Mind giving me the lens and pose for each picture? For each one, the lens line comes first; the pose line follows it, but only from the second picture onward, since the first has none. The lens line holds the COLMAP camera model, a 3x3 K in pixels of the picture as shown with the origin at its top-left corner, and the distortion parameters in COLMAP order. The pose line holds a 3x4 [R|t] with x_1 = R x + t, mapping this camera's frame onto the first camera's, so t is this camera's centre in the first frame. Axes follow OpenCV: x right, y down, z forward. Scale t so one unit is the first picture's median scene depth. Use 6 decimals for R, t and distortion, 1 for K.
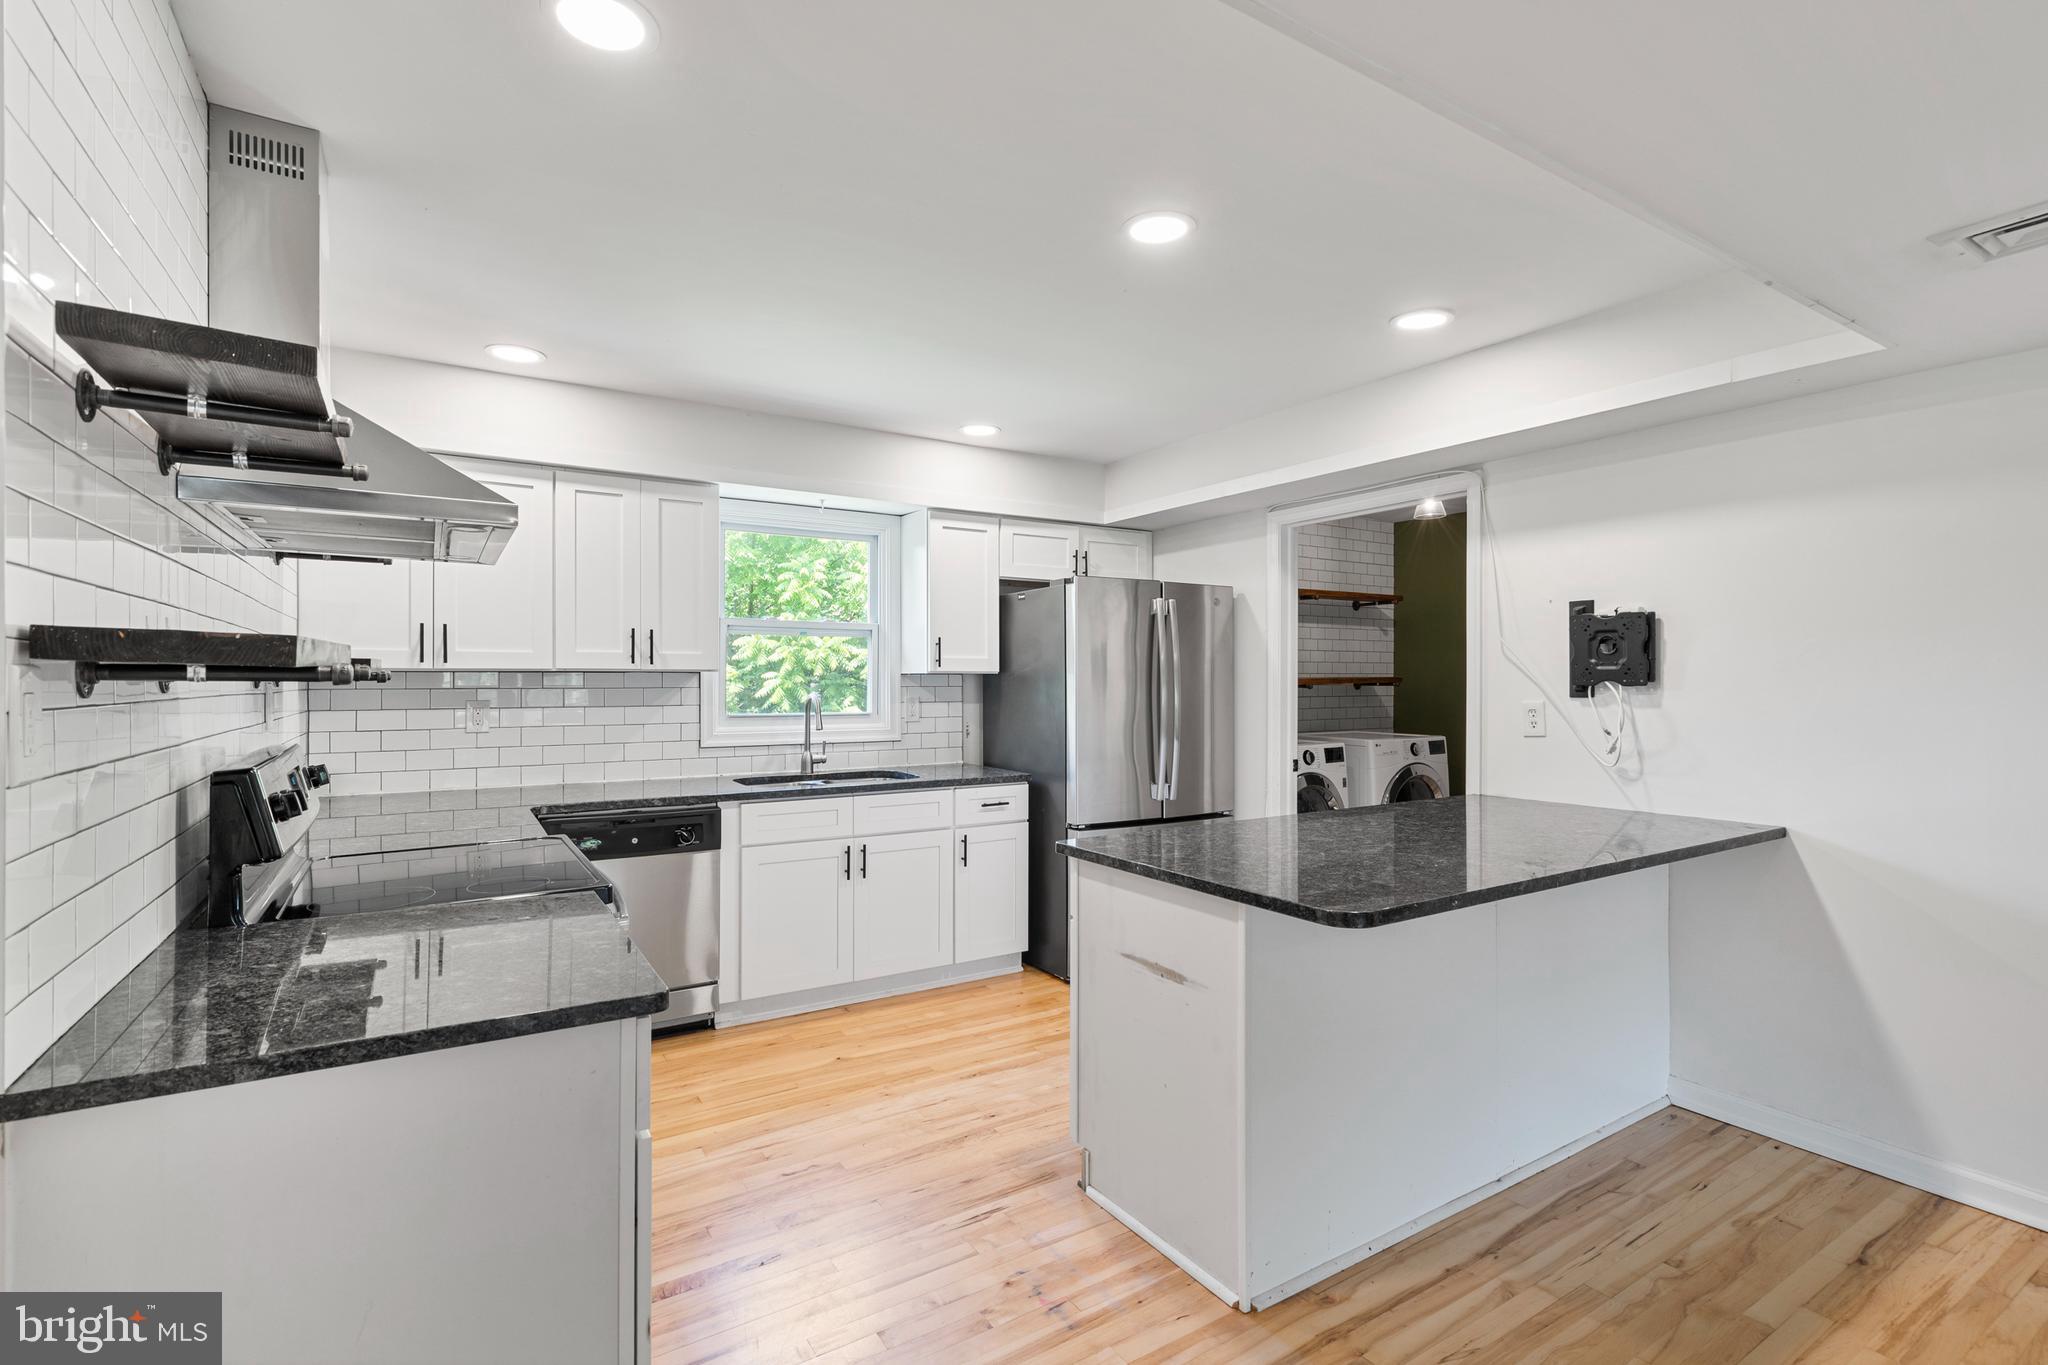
lens RADIAL K [[922.3, 0, 980.5], [0, 922.3, 678.4], [0, 0, 1]] dist [0.000057, 0.000082]
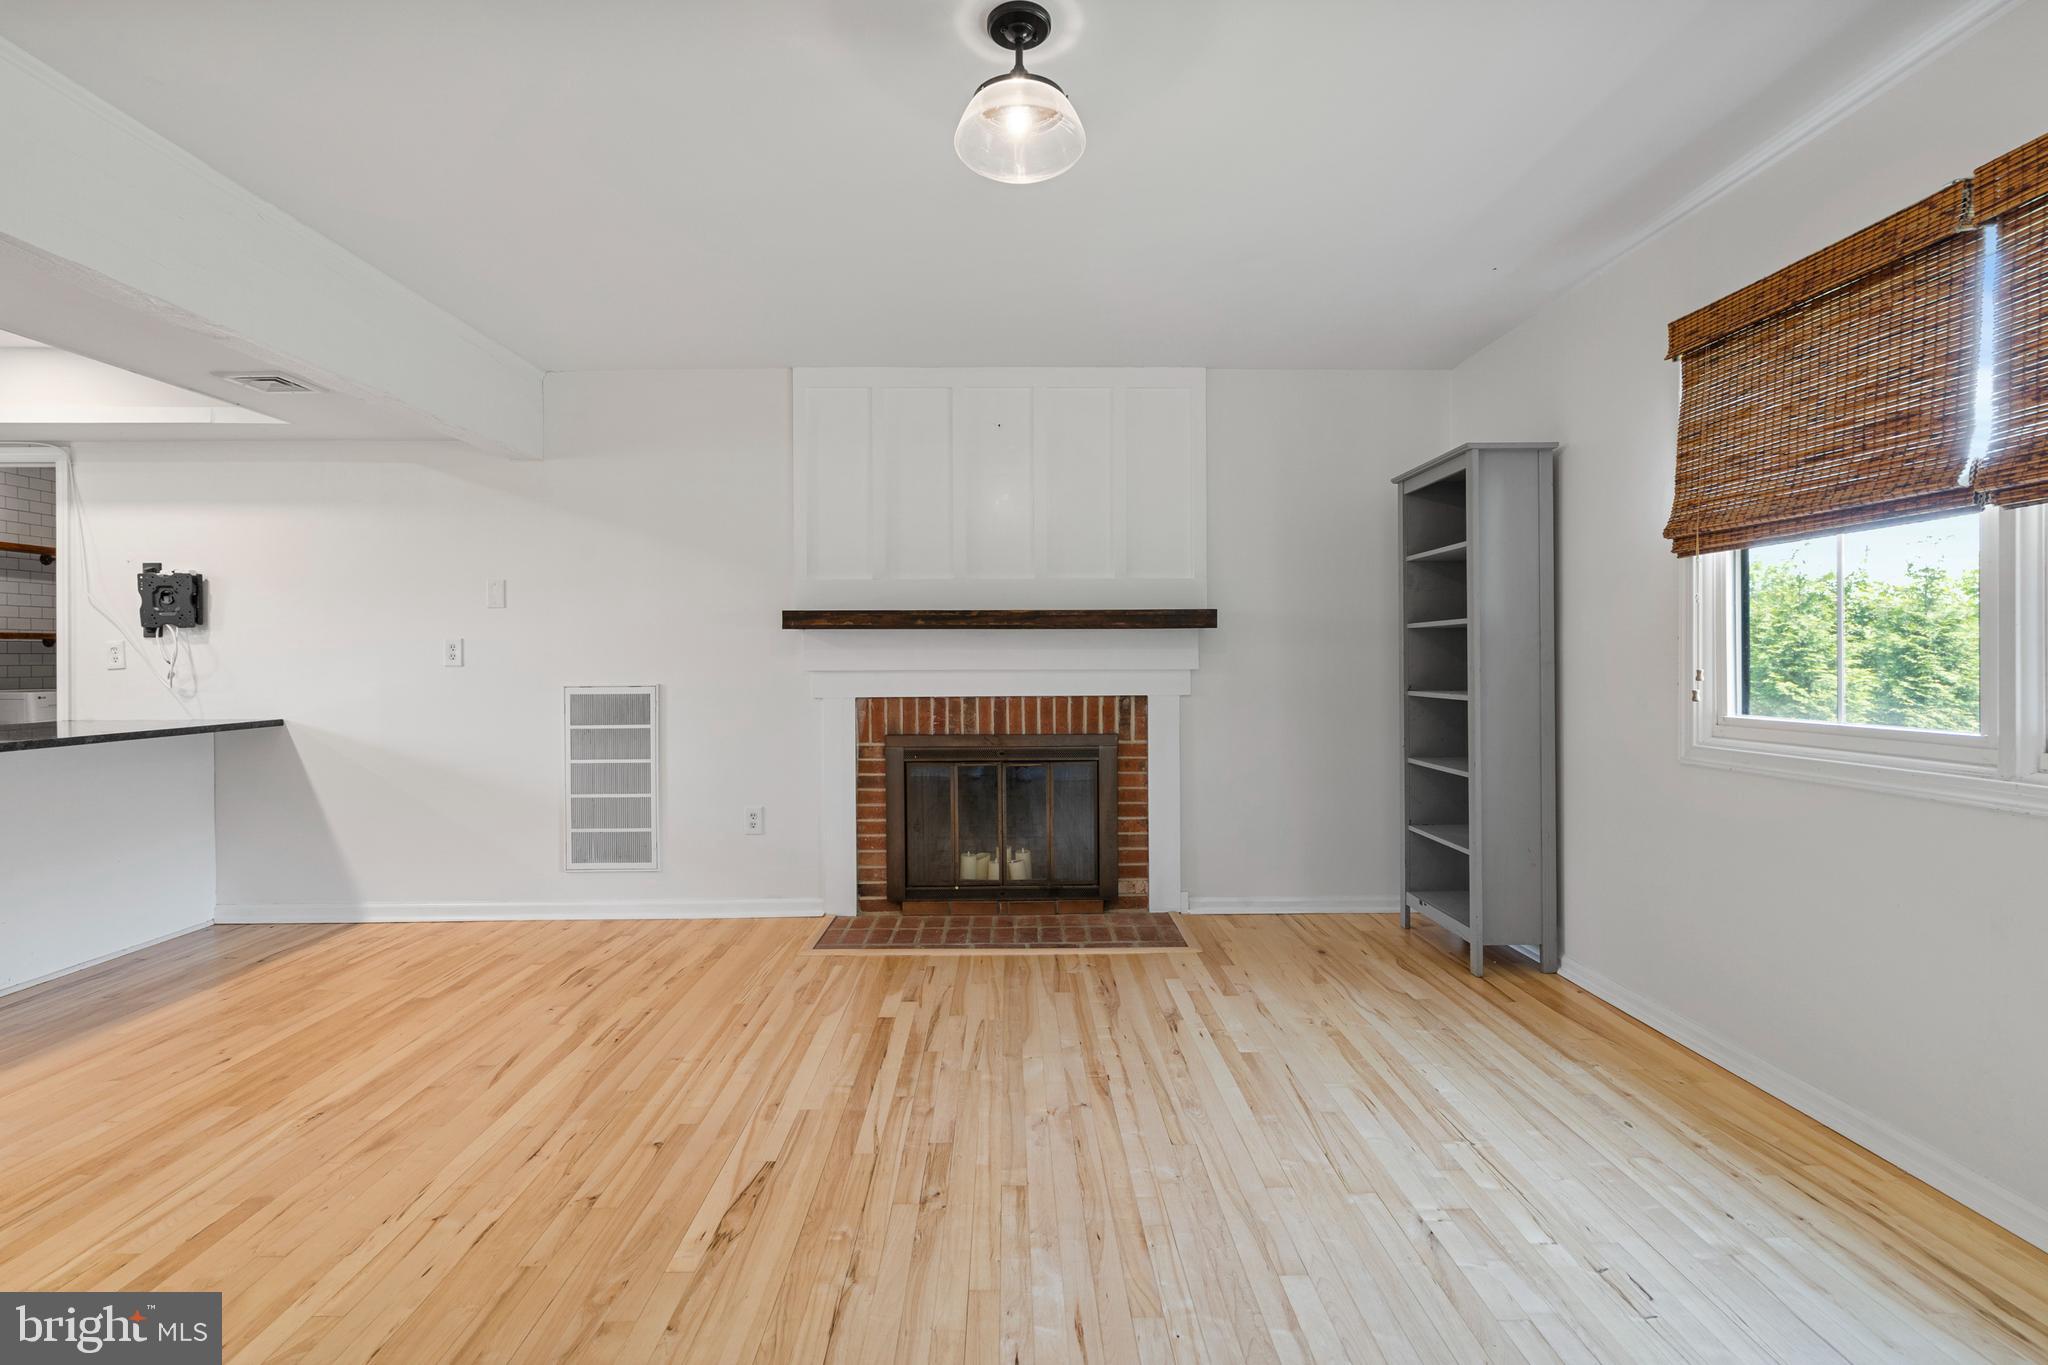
lens RADIAL K [[950.8, 0, 1028.8], [0, 950.8, 663.6], [0, 0, 1]] dist [-0.001212, 0.001162]
pose [[0.495301, -0.008585, 0.868679, 0.072981], [0.007034, 0.999958, 0.005871, 0.044211], [-0.868693, 0.003202, 0.495340, -0.555985]]
